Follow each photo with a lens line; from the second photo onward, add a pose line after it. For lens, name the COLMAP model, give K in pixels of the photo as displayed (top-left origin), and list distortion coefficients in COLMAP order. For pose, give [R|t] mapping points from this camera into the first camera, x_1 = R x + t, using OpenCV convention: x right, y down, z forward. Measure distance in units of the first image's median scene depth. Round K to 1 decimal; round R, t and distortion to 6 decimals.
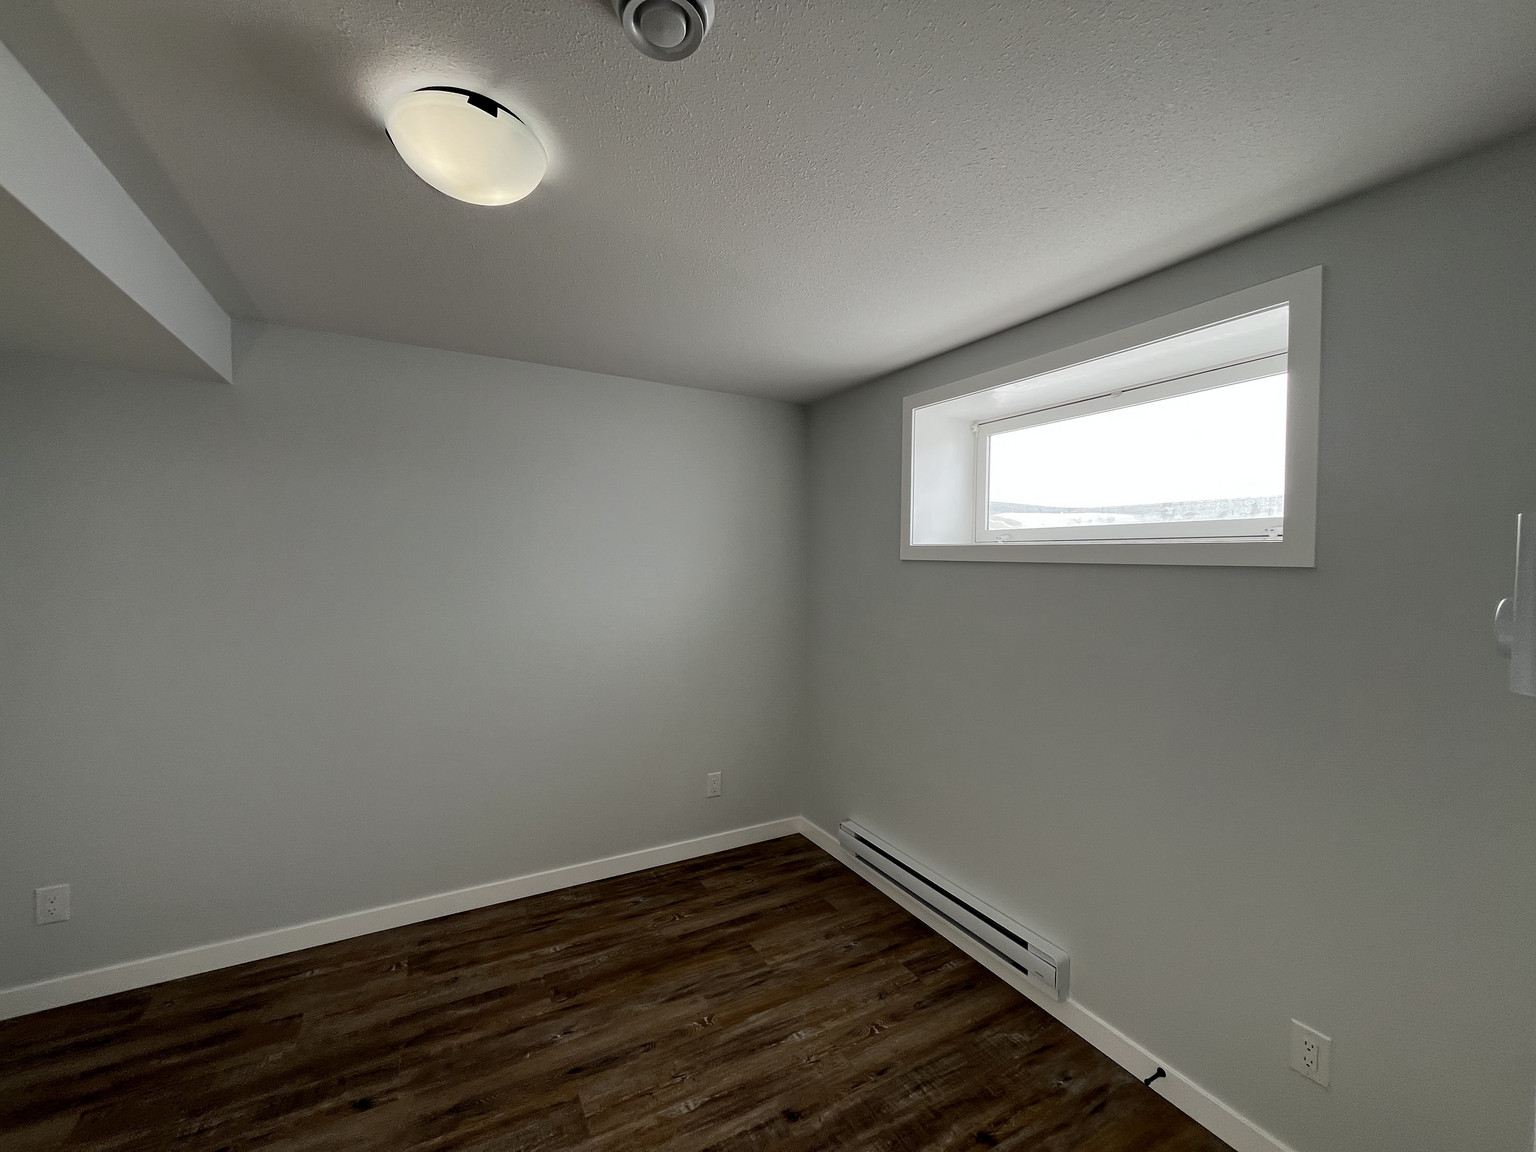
lens RADIAL K [[629.7, 0, 768.0], [0, 629.7, 576.0], [0, 0, 1]] dist [-0.002095, -0.000072]
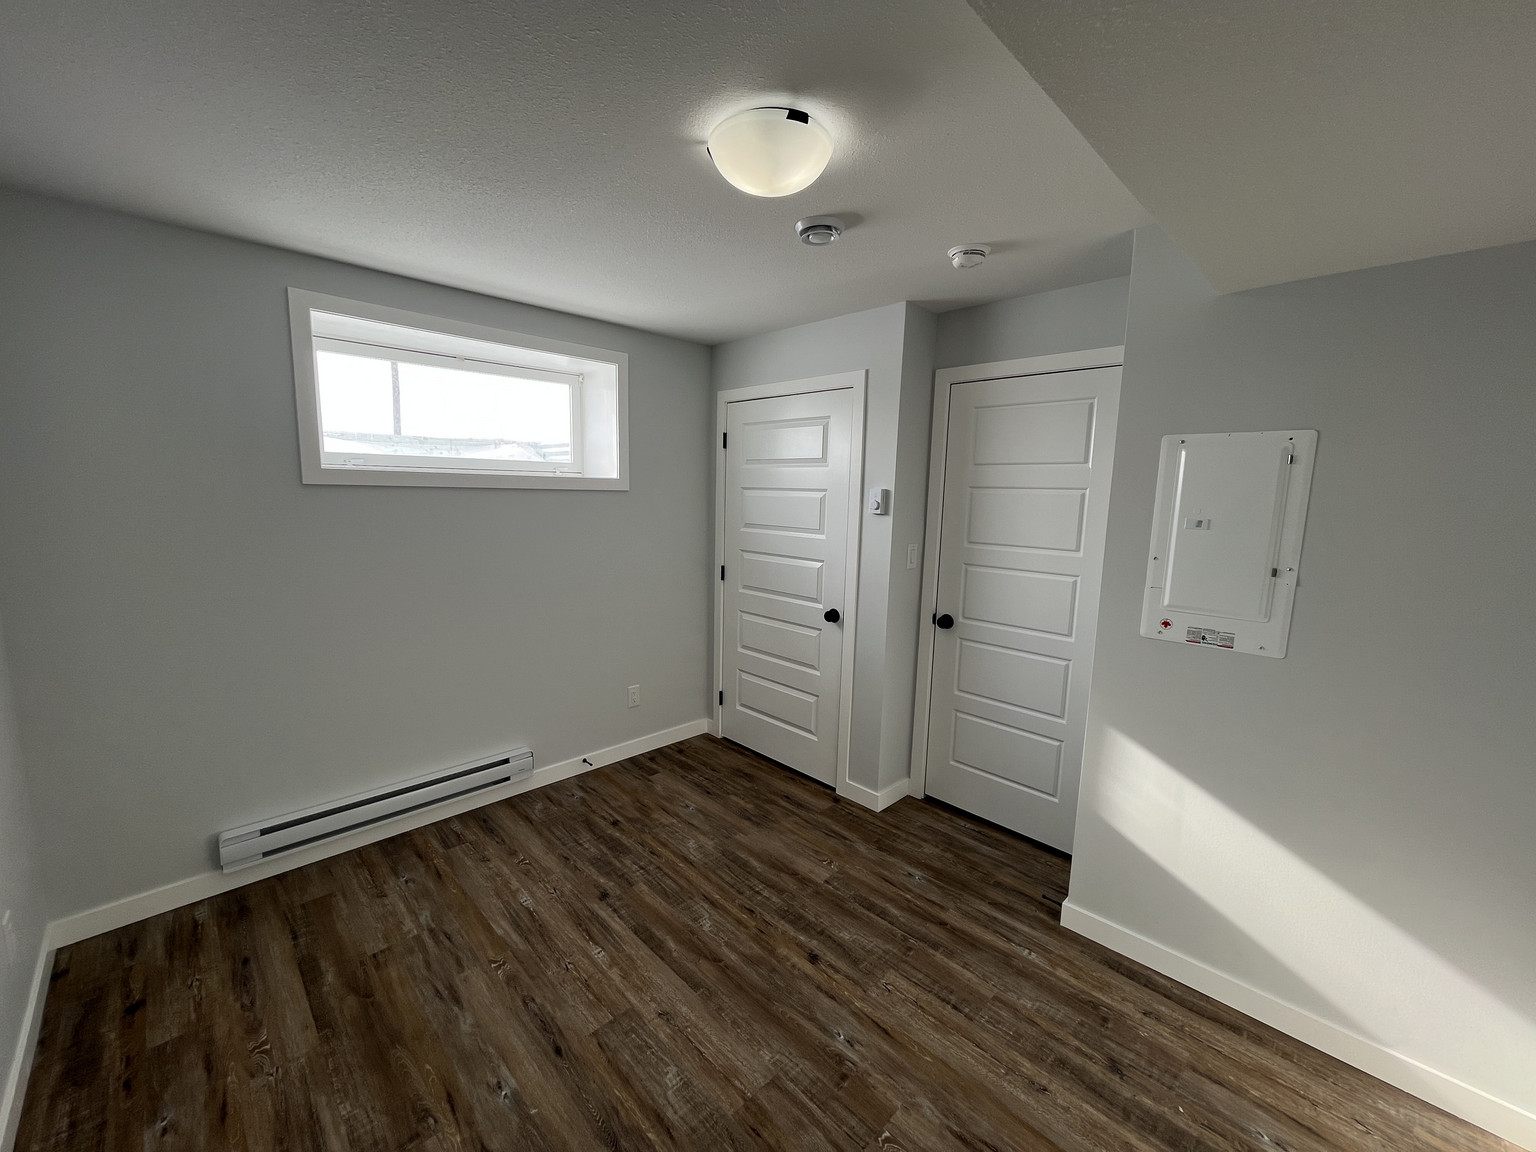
lens RADIAL K [[629.7, 0, 768.0], [0, 629.7, 576.0], [0, 0, 1]] dist [-0.002095, -0.000072]
pose [[-0.292032, -0.150826, 0.944441, -1.026480], [-0.000301, 0.987501, 0.157610, -0.043405], [-0.956409, 0.045743, -0.288427, 0.828128]]
